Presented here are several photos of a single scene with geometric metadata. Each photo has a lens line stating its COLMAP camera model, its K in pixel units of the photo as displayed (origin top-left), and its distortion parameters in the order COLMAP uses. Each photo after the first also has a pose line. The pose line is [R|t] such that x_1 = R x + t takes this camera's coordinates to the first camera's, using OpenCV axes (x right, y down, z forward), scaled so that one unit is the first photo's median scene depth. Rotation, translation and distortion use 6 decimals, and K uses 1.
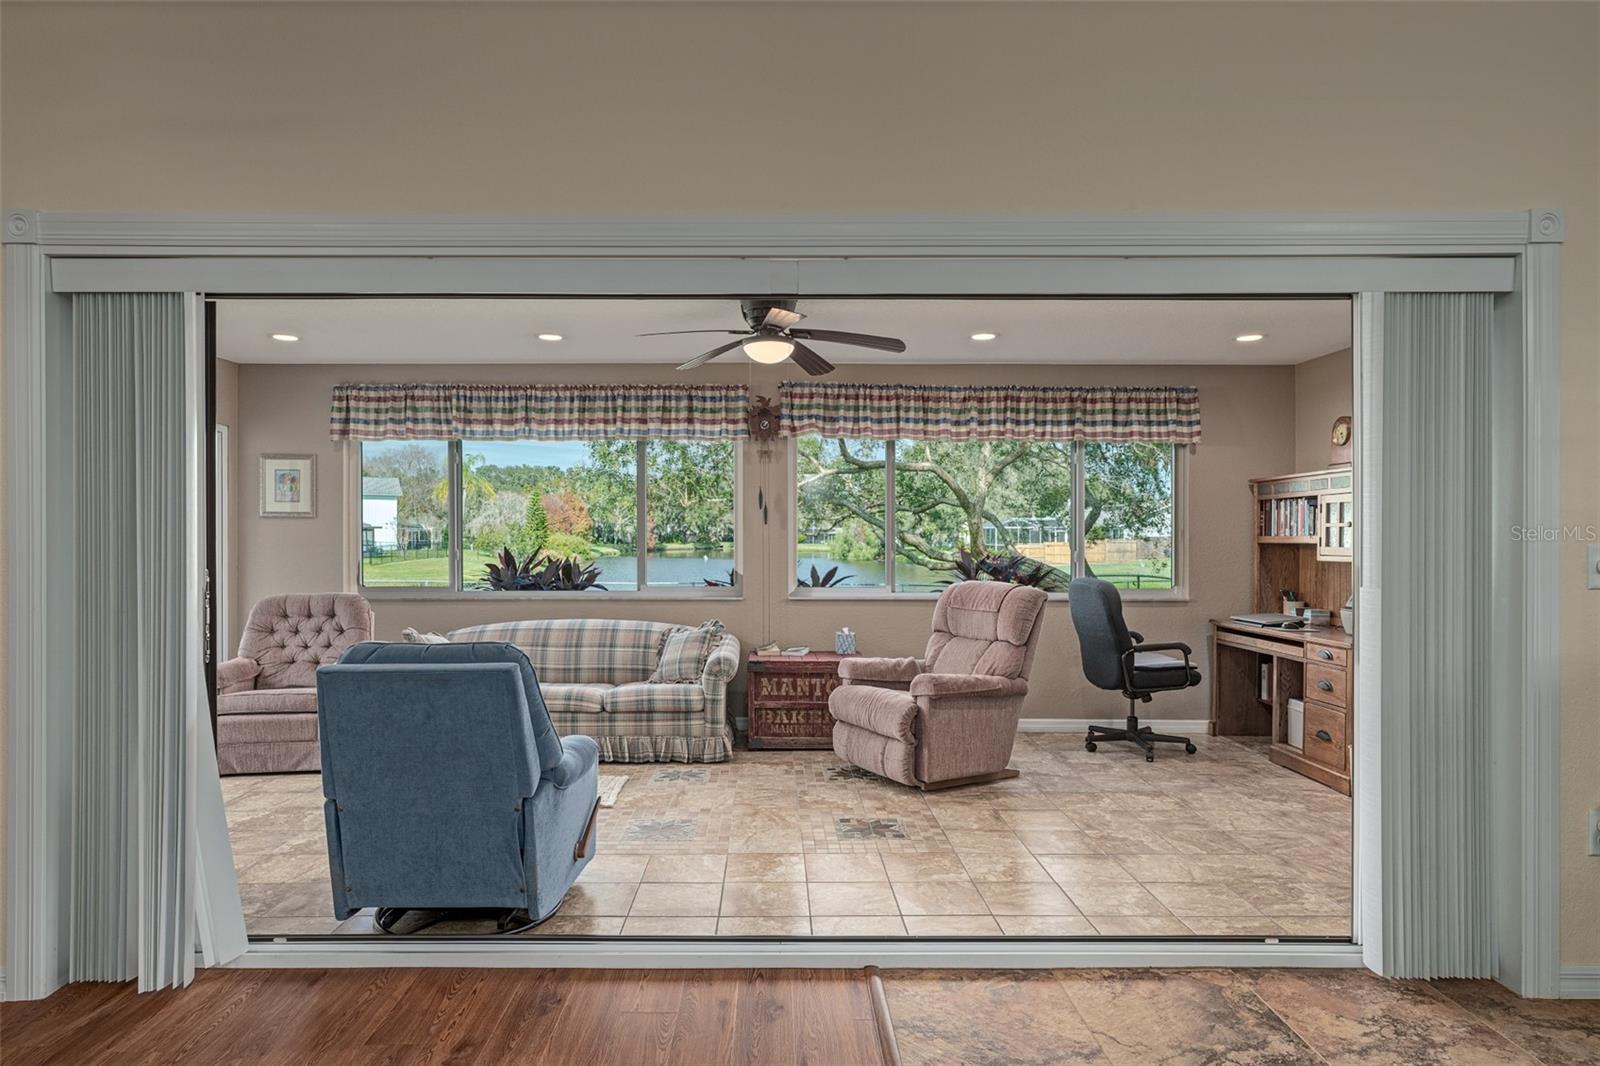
lens RADIAL K [[915.2, 0, 801.3], [0, 915.2, 539.8], [0, 0, 1]] dist [-0.021995, -0.000265]
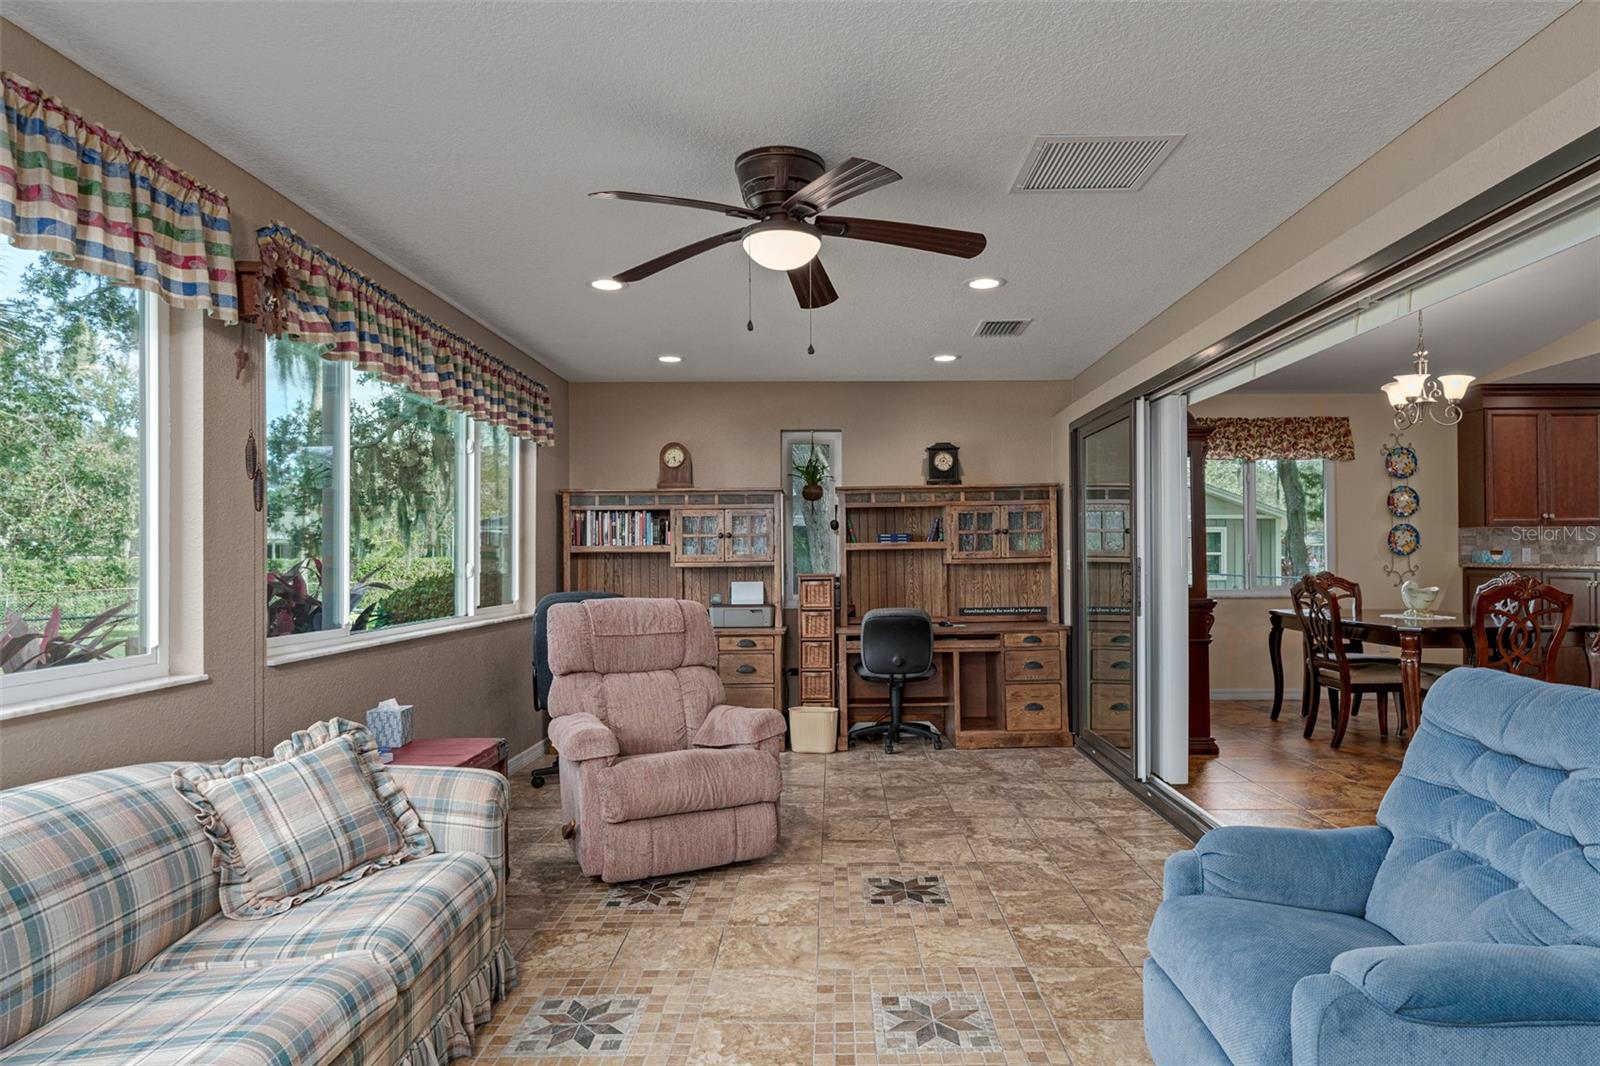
lens RADIAL K [[915.2, 0, 801.3], [0, 915.2, 539.8], [0, 0, 1]] dist [-0.021995, -0.000265]
pose [[0.031245, 0.018650, 0.999338, -0.638311], [0.008504, 0.999785, -0.018924, 0.013018], [-0.999476, 0.009090, 0.031079, 0.903894]]
